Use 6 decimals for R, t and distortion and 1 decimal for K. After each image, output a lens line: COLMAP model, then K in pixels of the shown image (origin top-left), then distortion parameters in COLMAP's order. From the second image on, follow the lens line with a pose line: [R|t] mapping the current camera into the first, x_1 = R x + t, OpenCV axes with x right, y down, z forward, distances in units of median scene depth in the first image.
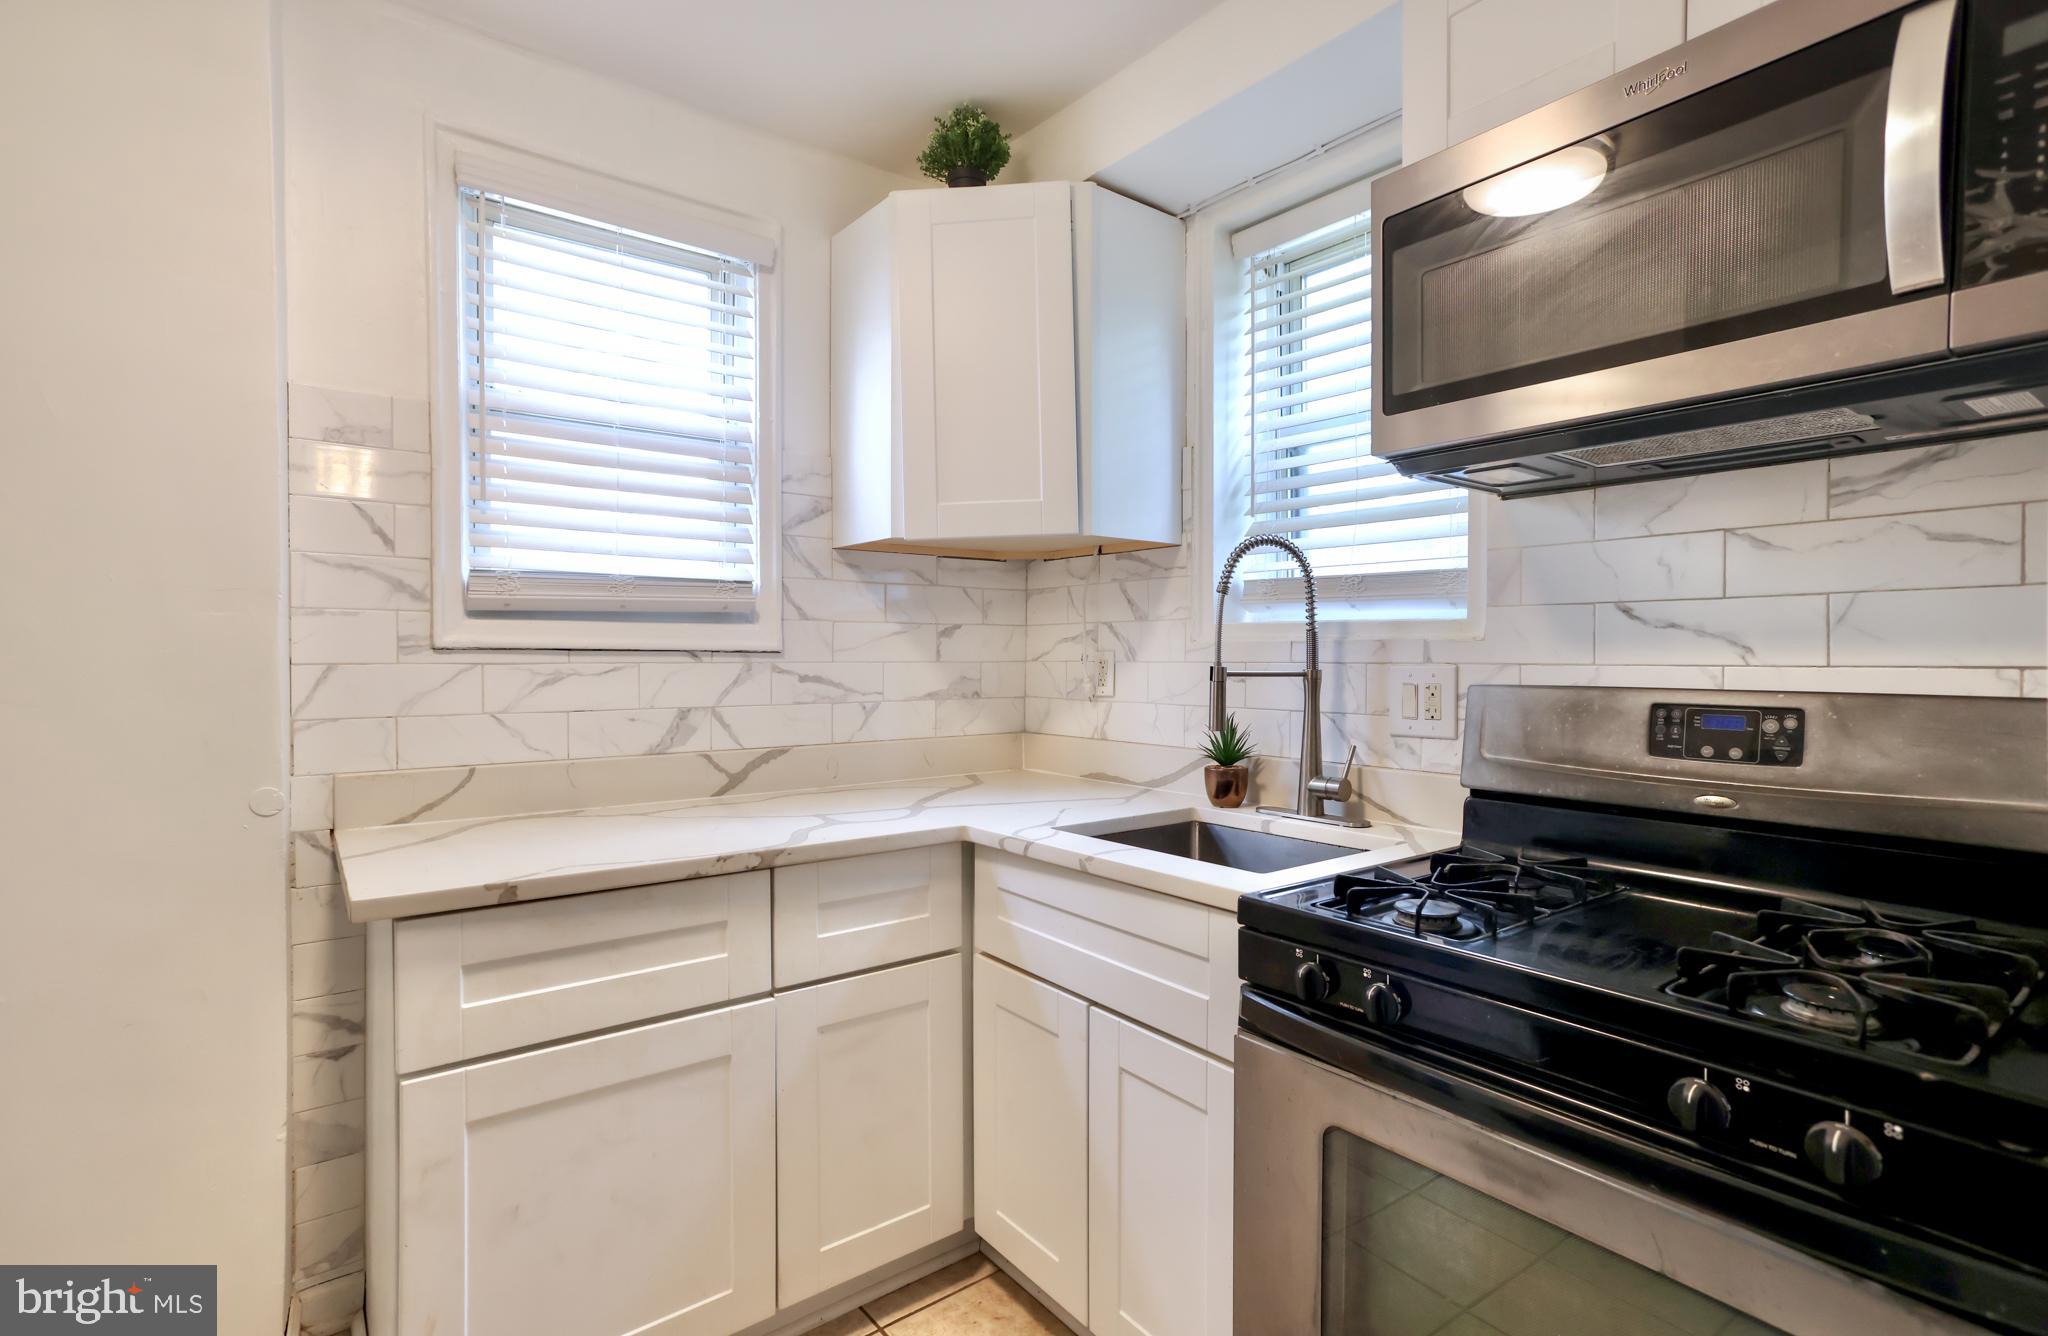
lens RADIAL K [[1019.9, 0, 999.4], [0, 1019.9, 658.2], [0, 0, 1]] dist [-0.019020, 0.006973]
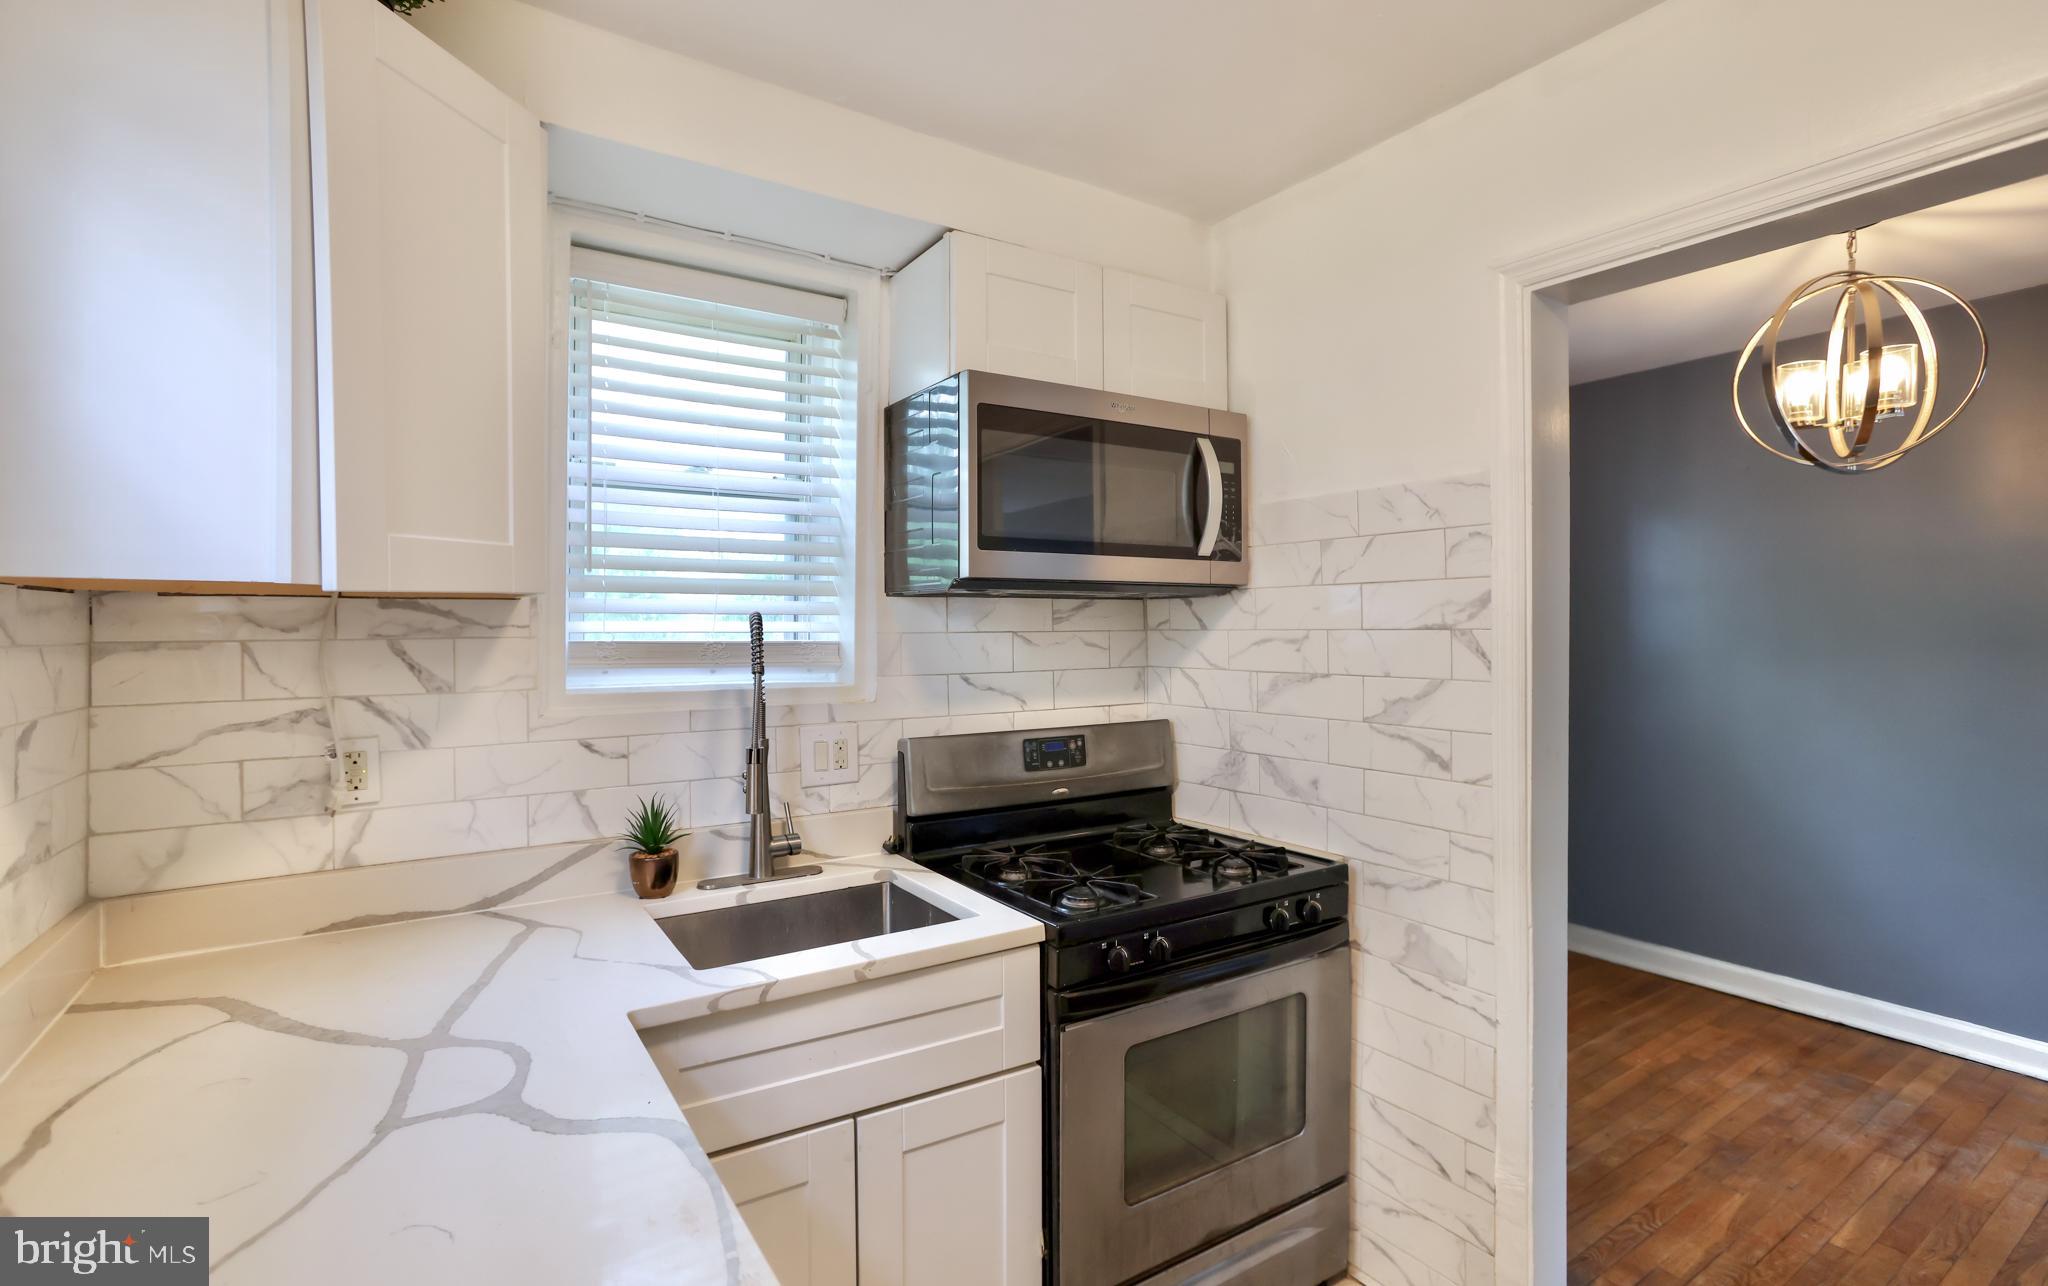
lens RADIAL K [[970.5, 0, 1065.0], [0, 970.5, 621.9], [0, 0, 1]] dist [-0.037580, 0.029753]
pose [[0.028878, -0.002168, 0.999581, -0.682337], [0.004094, 0.999990, 0.002051, -0.109668], [-0.999575, 0.004033, 0.028886, 0.644697]]
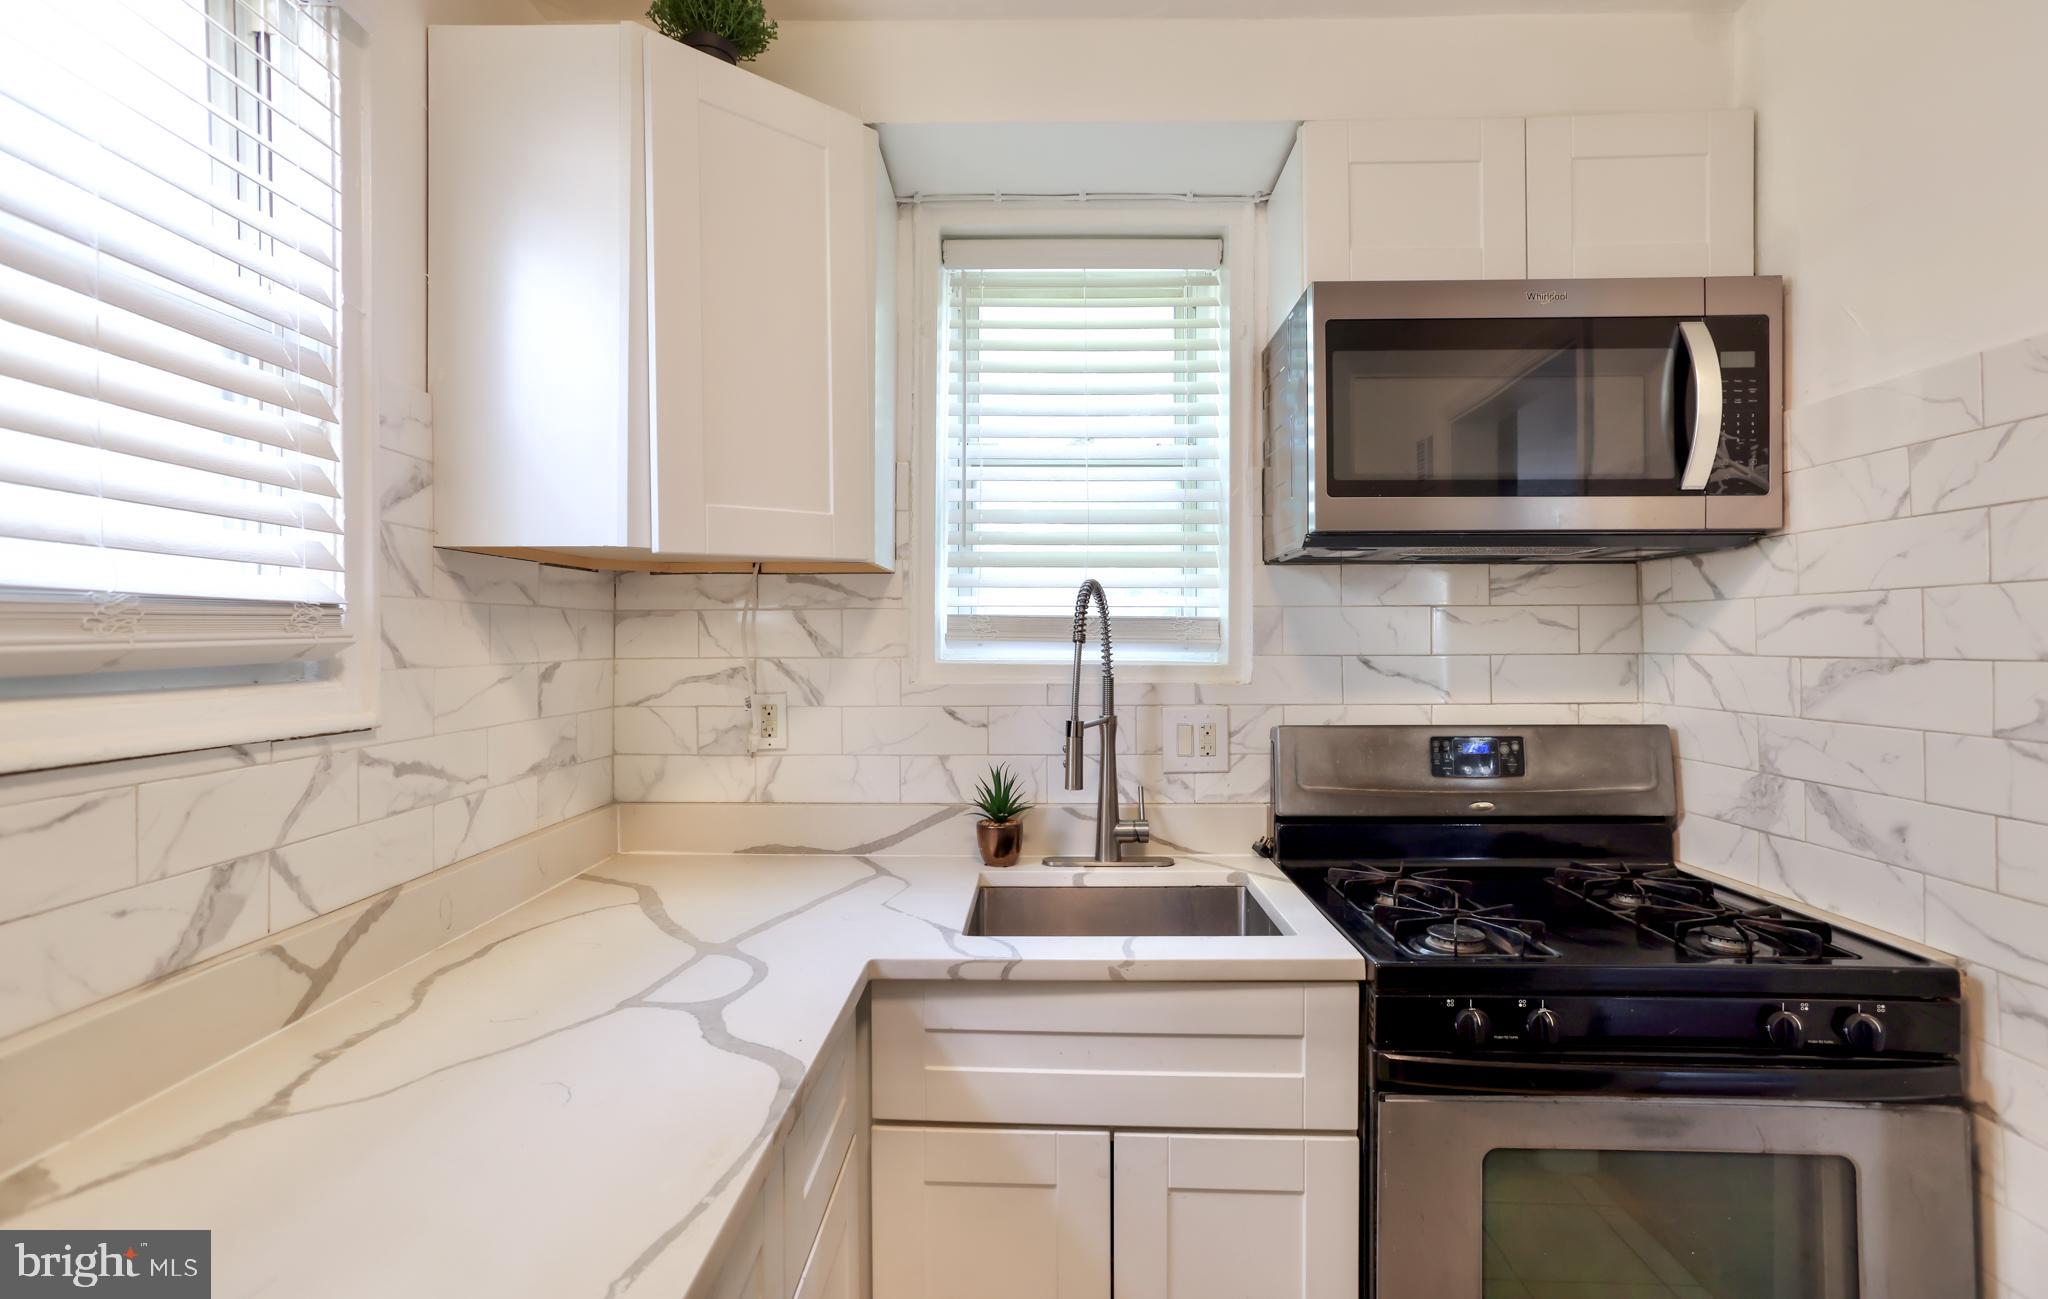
lens RADIAL K [[1001.5, 0, 1037.1], [0, 1001.5, 635.8], [0, 0, 1]] dist [-0.054909, 0.050740]
pose [[0.603879, -0.002591, 0.797072, -0.513894], [0.005674, 0.999983, -0.001048, -0.065305], [-0.797056, 0.005155, 0.603883, 0.453400]]
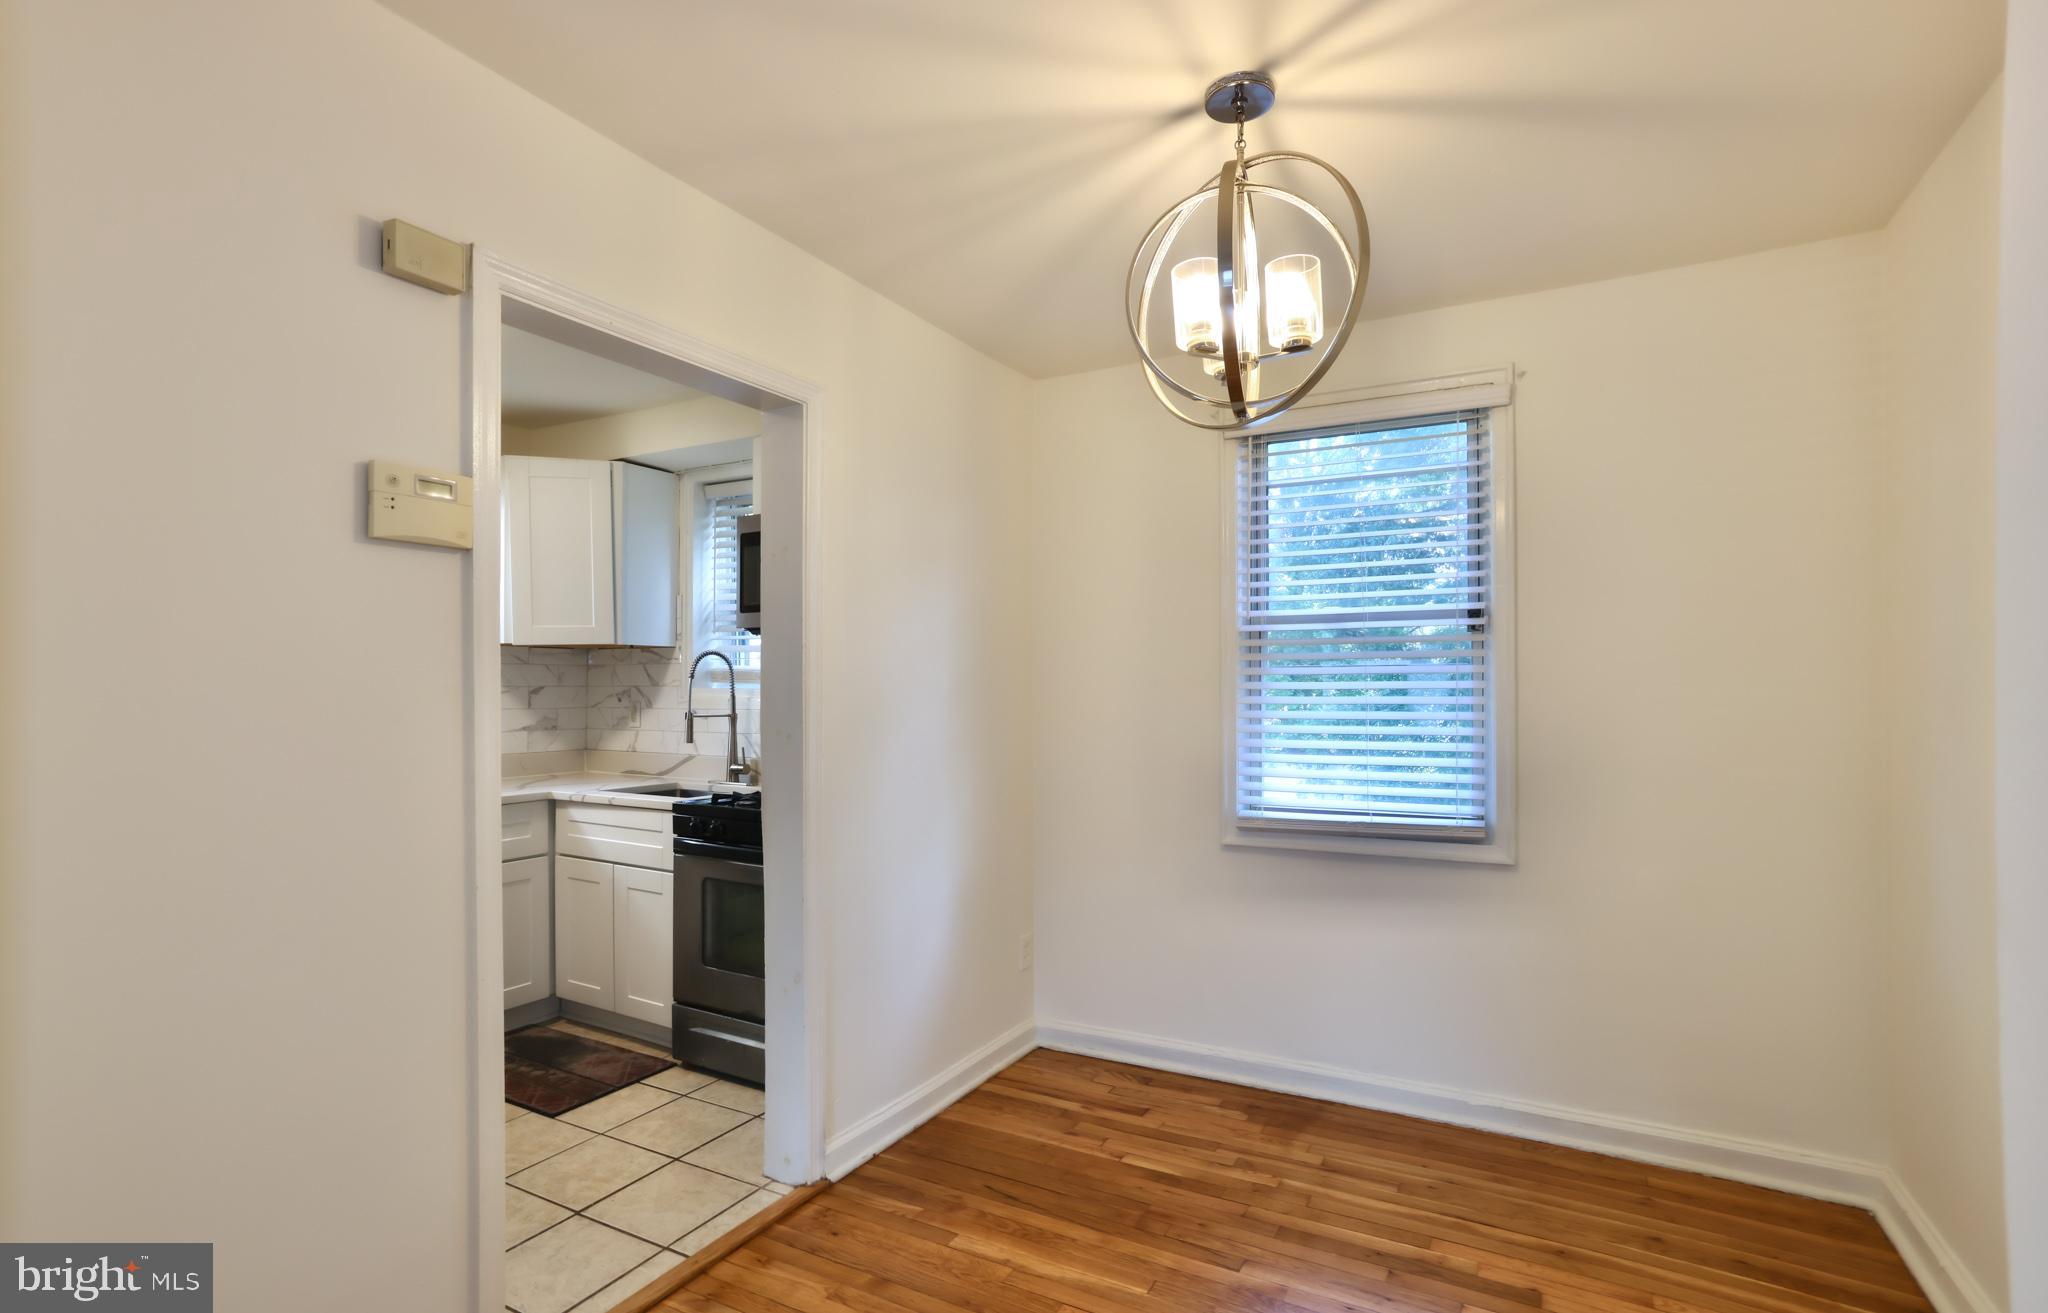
lens RADIAL K [[1049.4, 0, 1051.0], [0, 1049.4, 679.8], [0, 0, 1]] dist [0.014136, 0.000530]
pose [[0.908303, 0.002727, 0.418303, -0.006548], [0.000646, 0.999968, -0.007920, -0.040393], [-0.418312, 0.007464, 0.908273, -1.267862]]
